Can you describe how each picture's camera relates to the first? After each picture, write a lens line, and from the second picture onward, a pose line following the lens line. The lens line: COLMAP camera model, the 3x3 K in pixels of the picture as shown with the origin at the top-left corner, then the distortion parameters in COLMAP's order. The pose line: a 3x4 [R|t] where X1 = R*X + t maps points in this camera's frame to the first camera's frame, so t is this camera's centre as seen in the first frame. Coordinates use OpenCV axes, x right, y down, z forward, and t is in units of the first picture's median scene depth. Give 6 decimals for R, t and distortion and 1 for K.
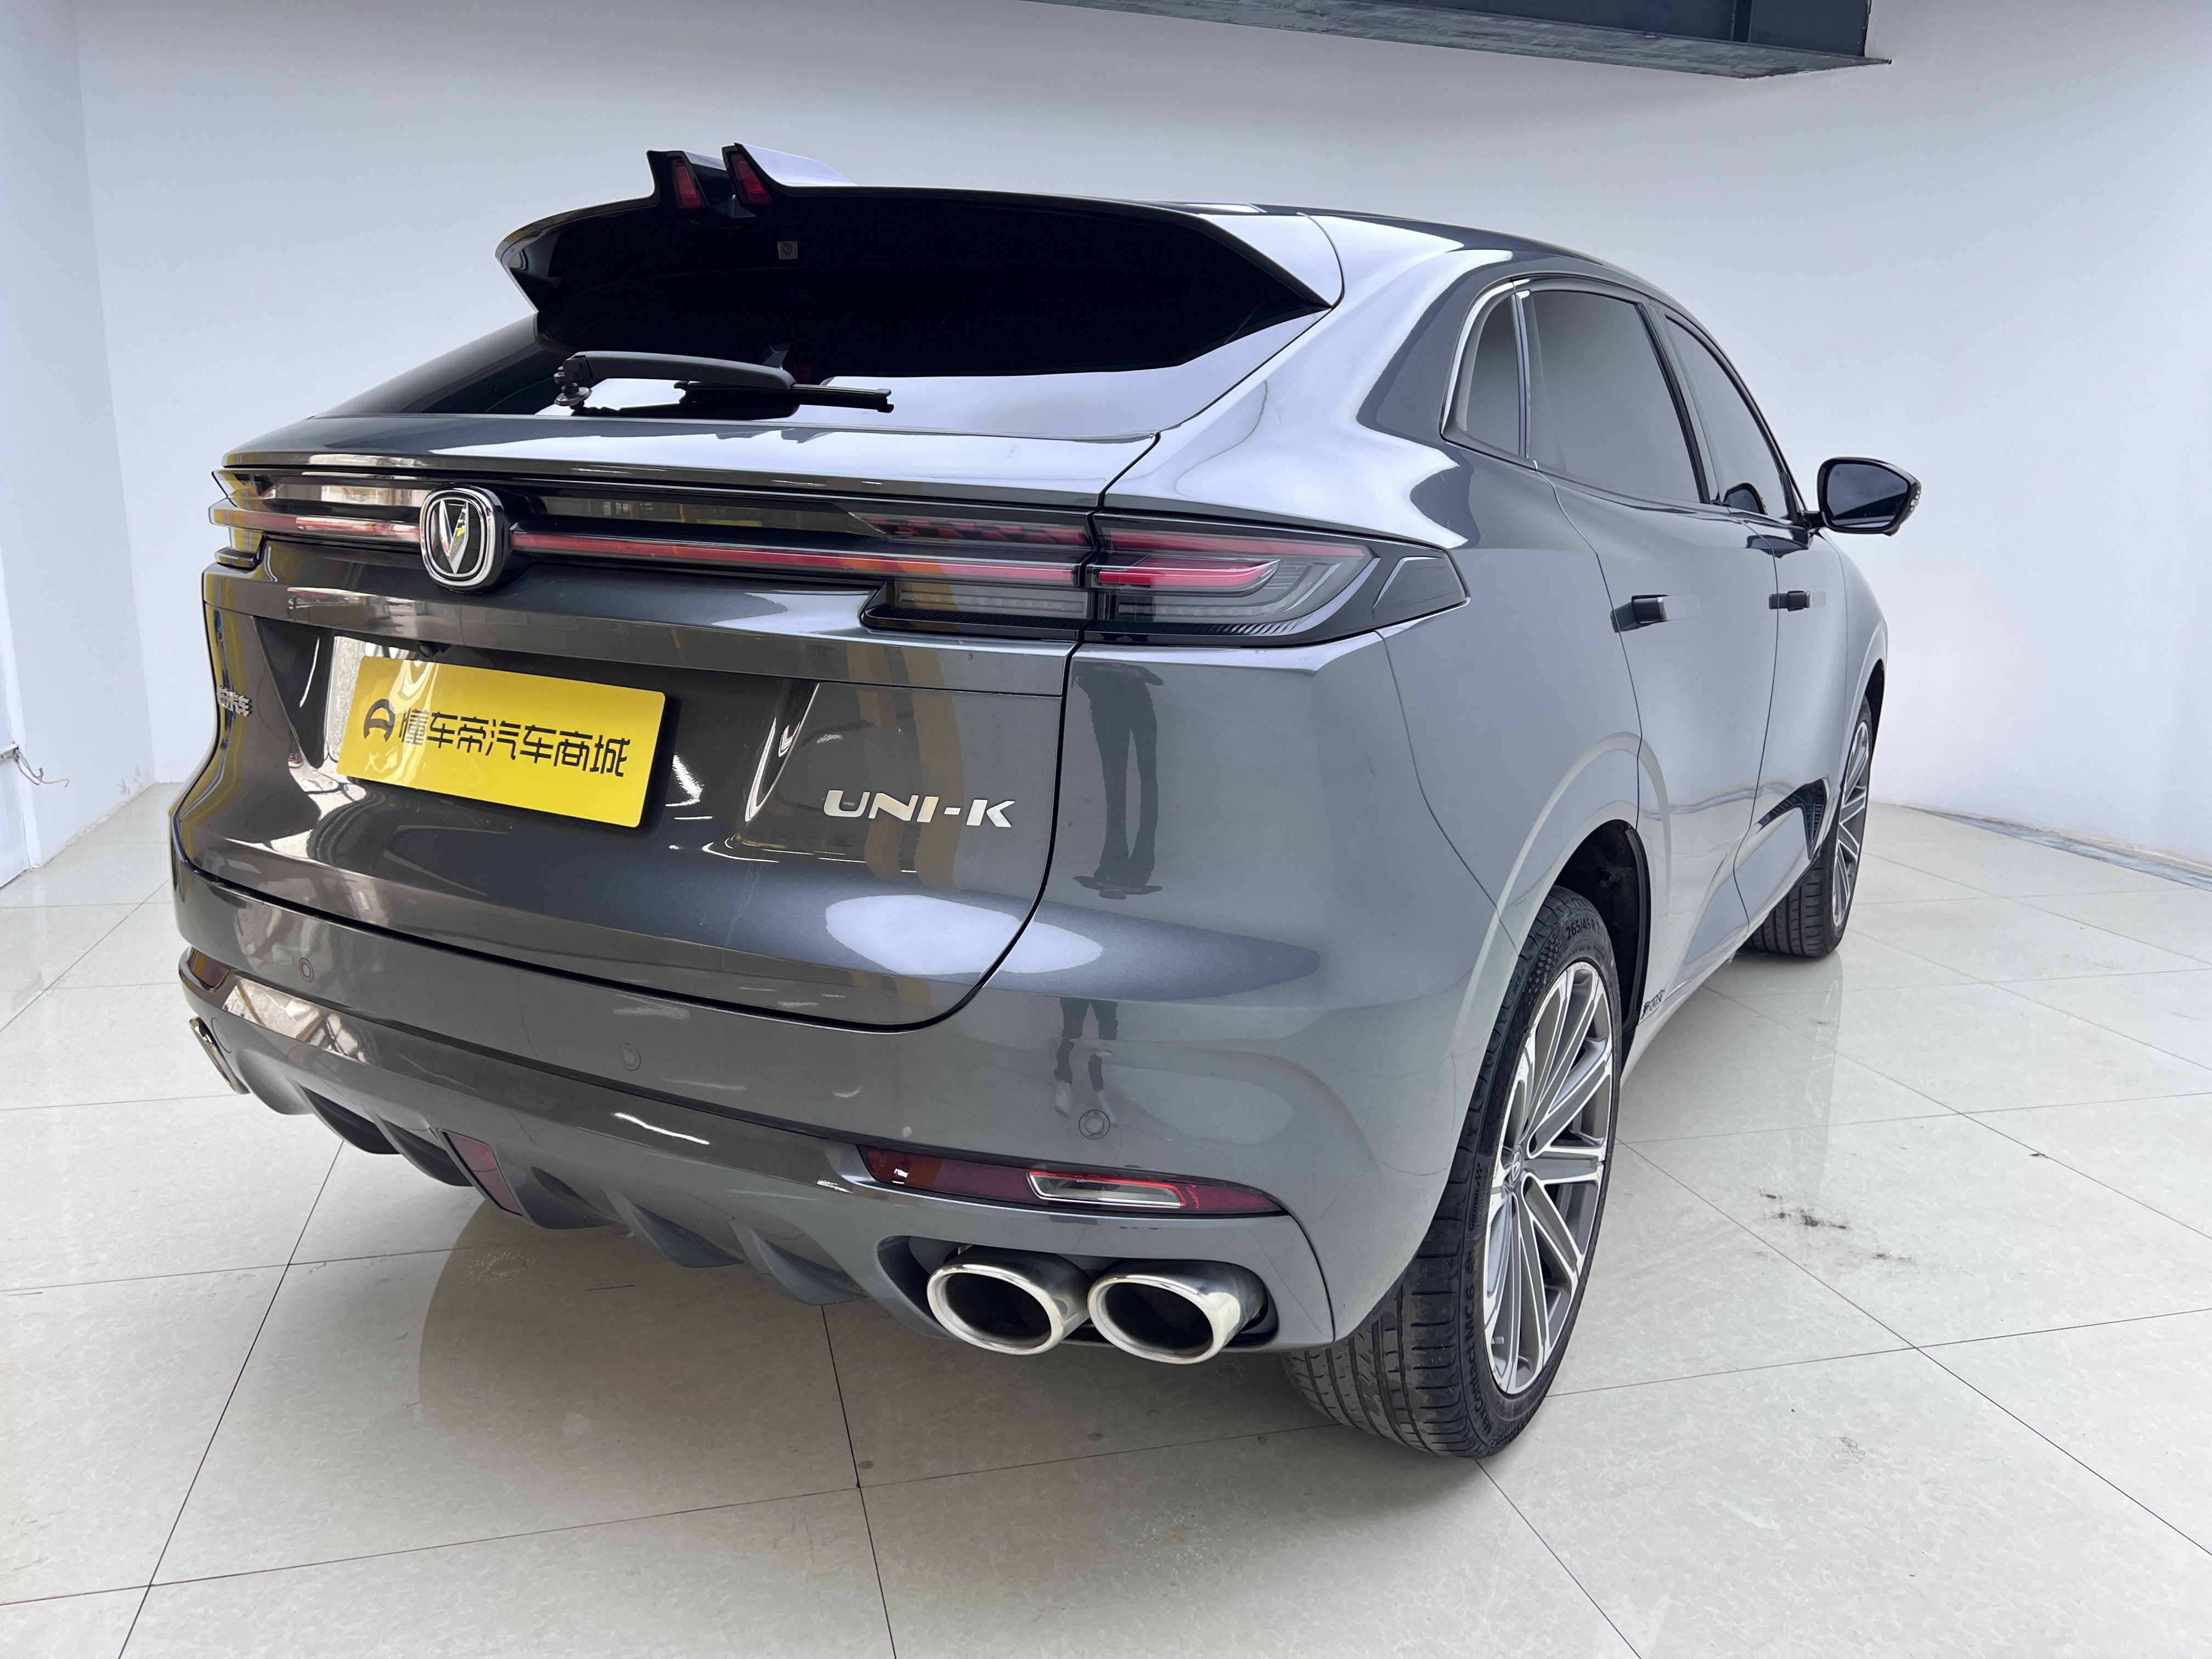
lens RADIAL K [[1653.9, 0, 1113.2], [0, 1653.9, 821.4], [0, 0, 1]] dist [0.076190, -0.100041]
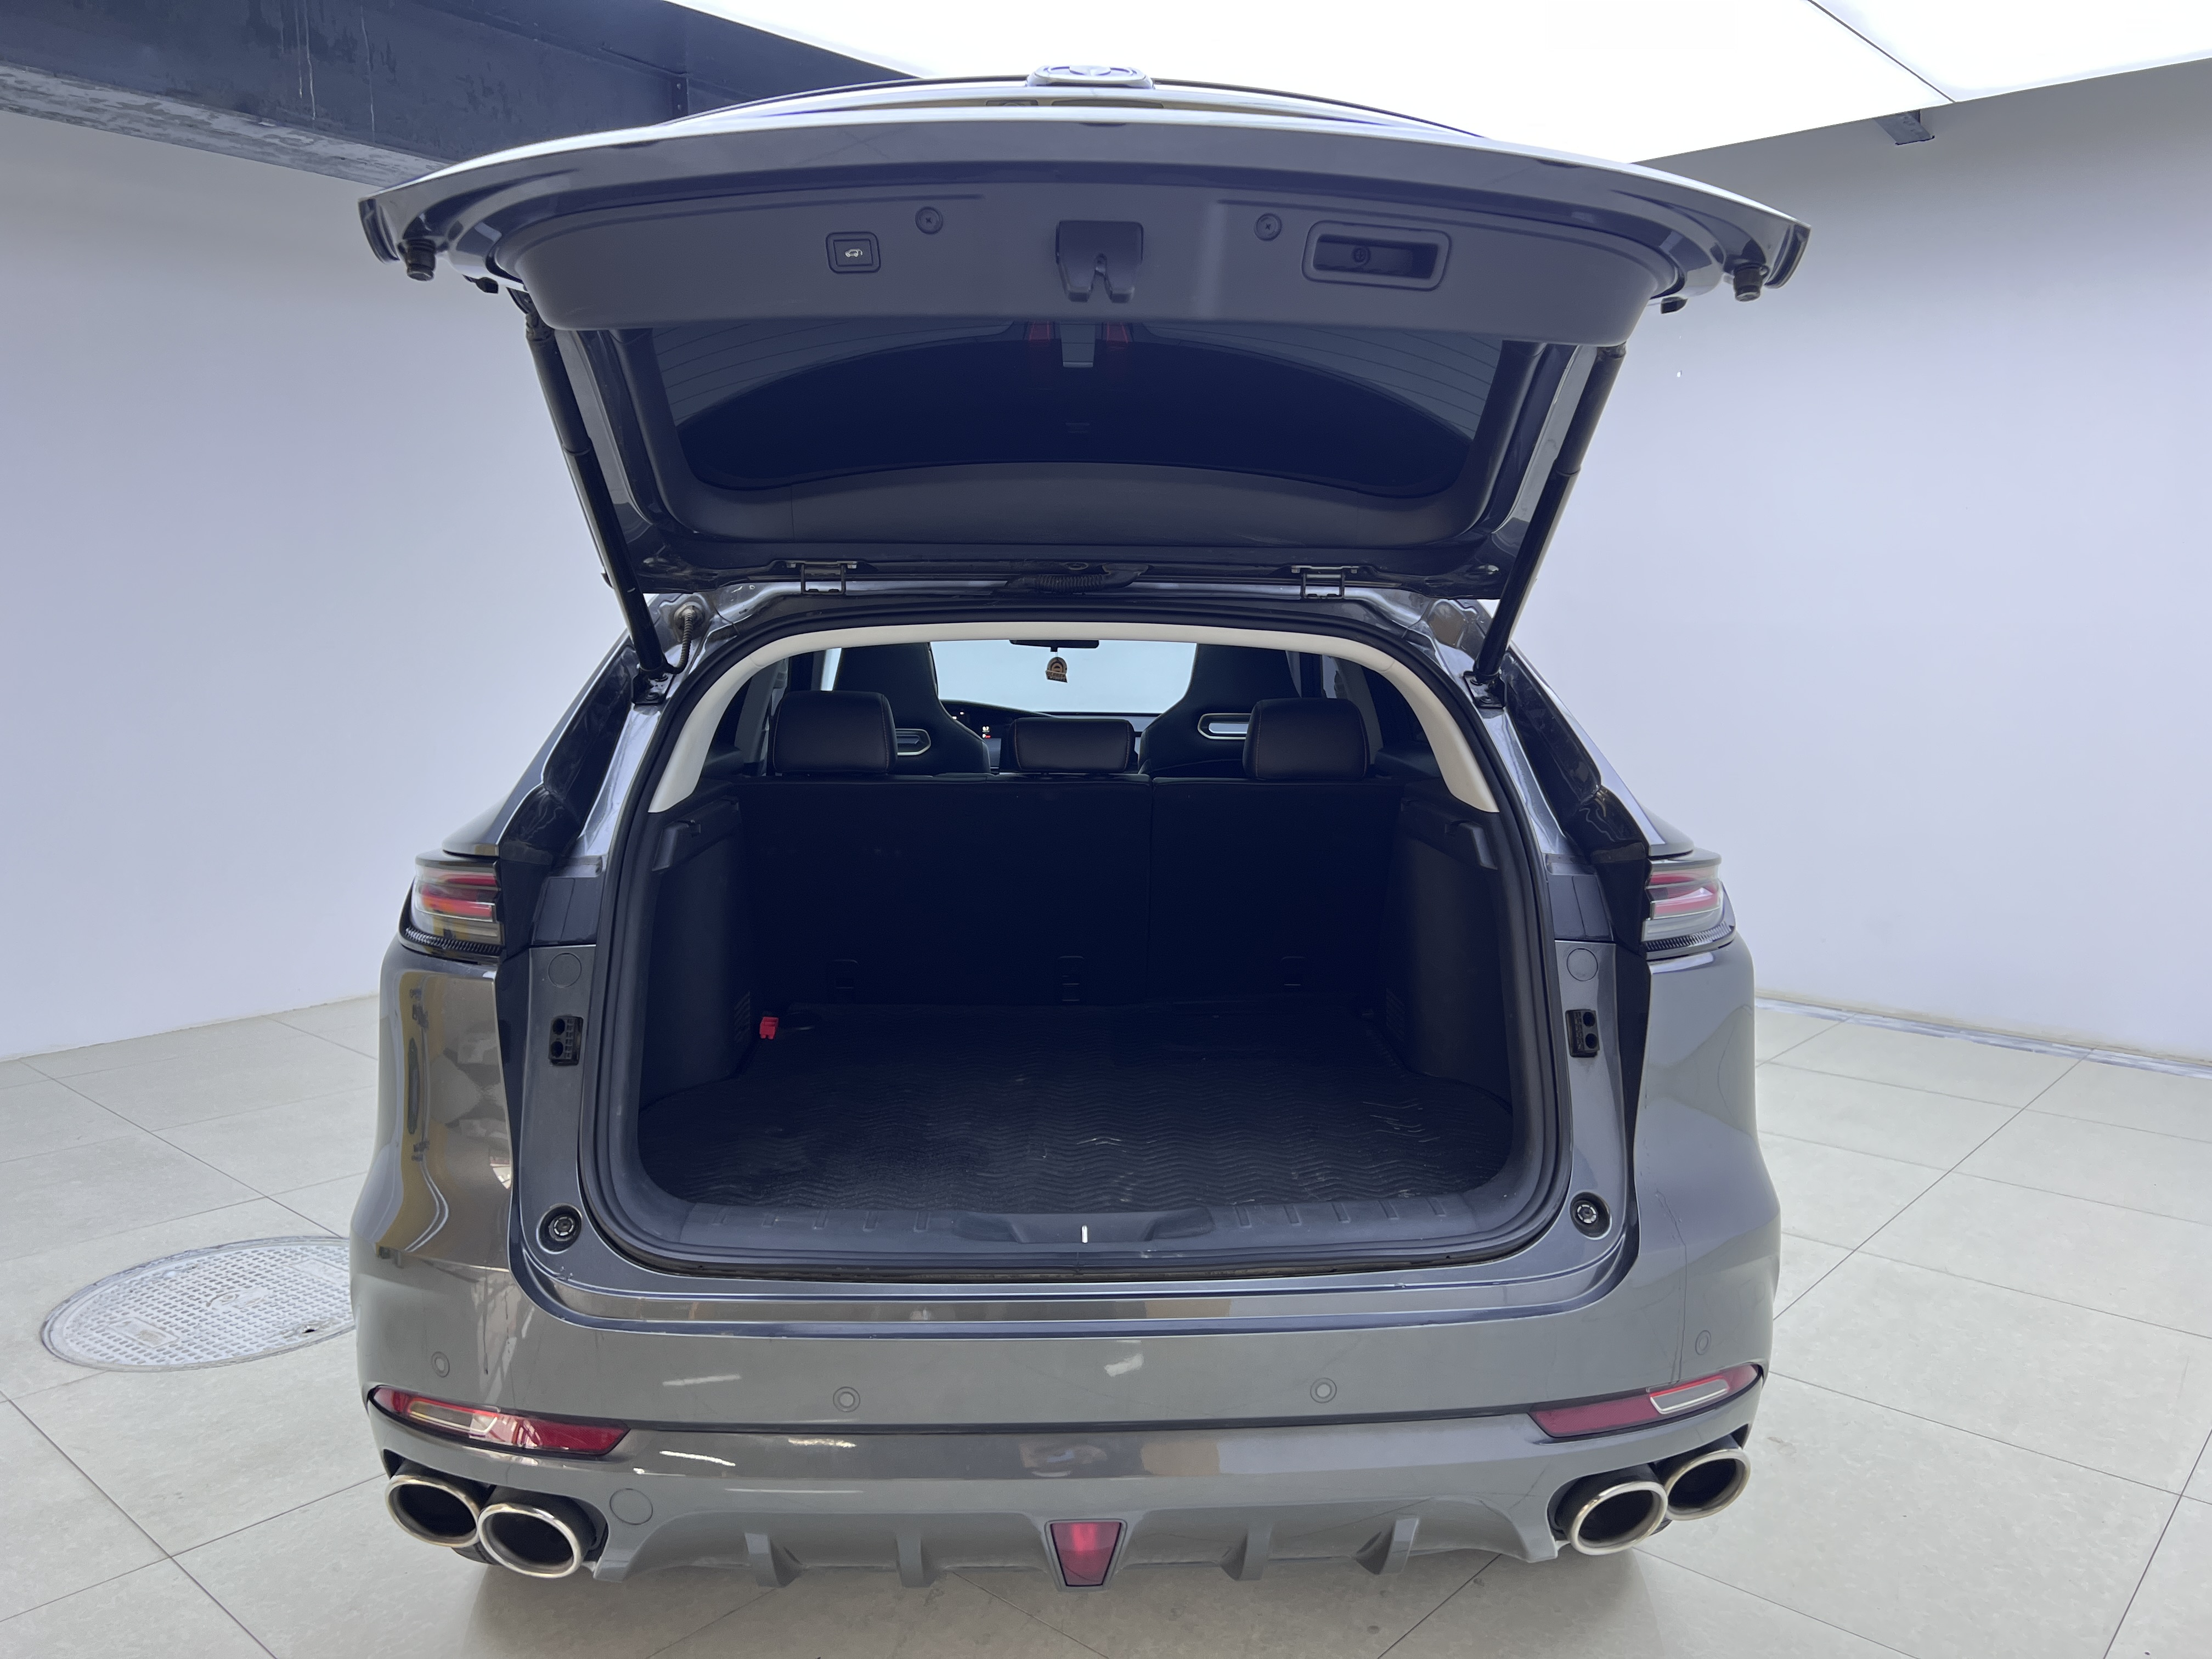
lens RADIAL K [[1653.9, 0, 1113.2], [0, 1653.9, 821.4], [0, 0, 1]] dist [0.076190, -0.100041]
pose [[0.834408, -0.088635, 0.543973, -0.908321], [0.129559, 0.990871, -0.037279, -0.190303], [-0.535703, 0.101582, 0.838274, 0.116615]]
